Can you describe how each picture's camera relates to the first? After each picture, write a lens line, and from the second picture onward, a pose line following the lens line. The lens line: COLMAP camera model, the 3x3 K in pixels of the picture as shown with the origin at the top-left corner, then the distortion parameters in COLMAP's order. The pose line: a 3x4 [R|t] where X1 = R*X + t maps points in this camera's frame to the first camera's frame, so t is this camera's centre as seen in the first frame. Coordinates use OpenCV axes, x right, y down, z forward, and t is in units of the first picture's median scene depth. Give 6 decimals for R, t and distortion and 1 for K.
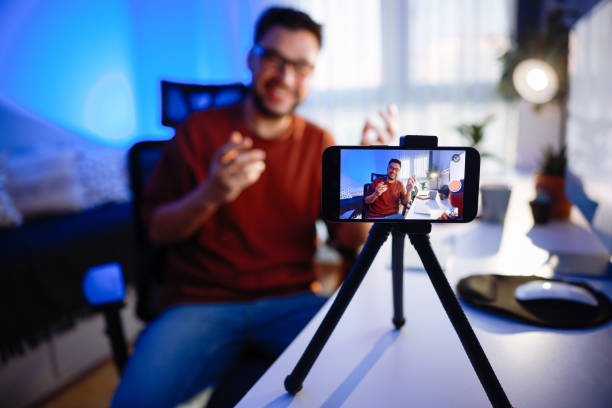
lens RADIAL K [[476.1, 0, 306.0], [0, 476.1, 204.0], [0, 0, 1]] dist [-0.035441, -0.000054]
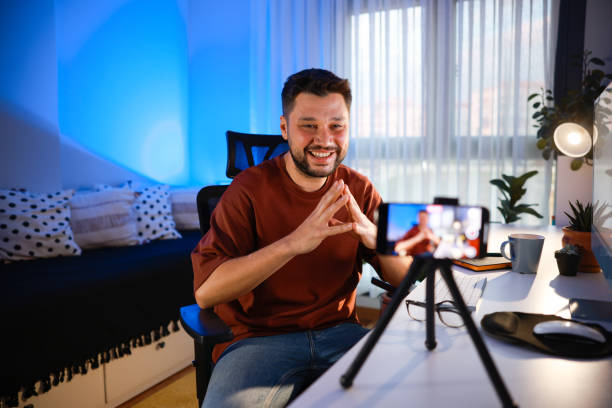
lens RADIAL K [[524.7, 0, 293.4], [0, 524.7, 202.8], [0, 0, 1]] dist [-0.015784, -0.001888]
pose [[0.995704, 0.036125, -0.085261, -0.056192], [-0.043981, 0.994774, -0.092146, 0.025701], [0.081487, 0.095500, 0.992089, -0.402881]]
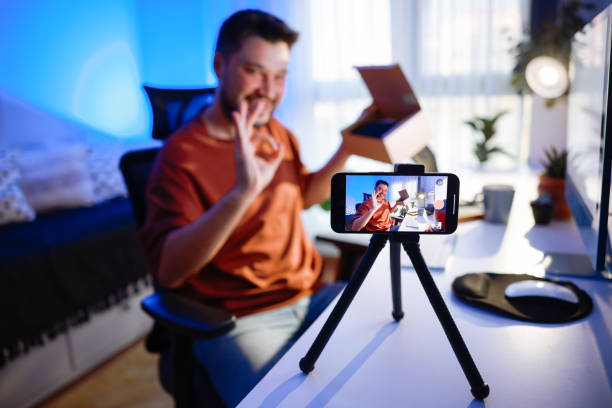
lens RADIAL K [[524.7, 0, 293.4], [0, 524.7, 202.8], [0, 0, 1]] dist [-0.015784, -0.001888]
pose [[0.999278, 0.000270, -0.037990, -0.008281], [0.000744, 0.999644, 0.026660, -0.056547], [0.037984, -0.026669, 0.998922, -0.264969]]
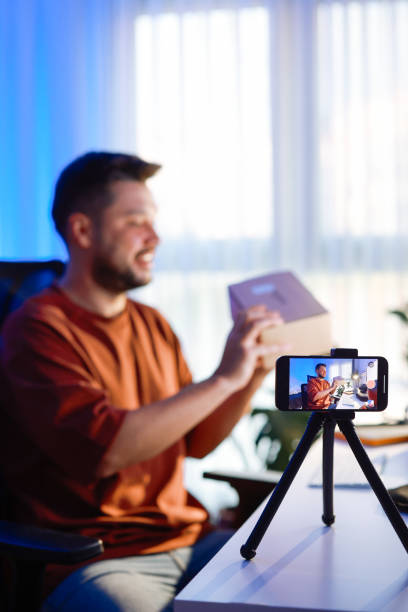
lens RADIAL K [[1489.1, 0, 237.1], [0, 1489.1, 269.4], [0, 0, 1]] dist [0.235240, -0.367372]
pose [[0.984931, 0.013013, 0.172456, -0.586822], [0.012921, 0.988842, -0.148408, 0.192690], [-0.172463, 0.148400, 0.973773, -2.291169]]
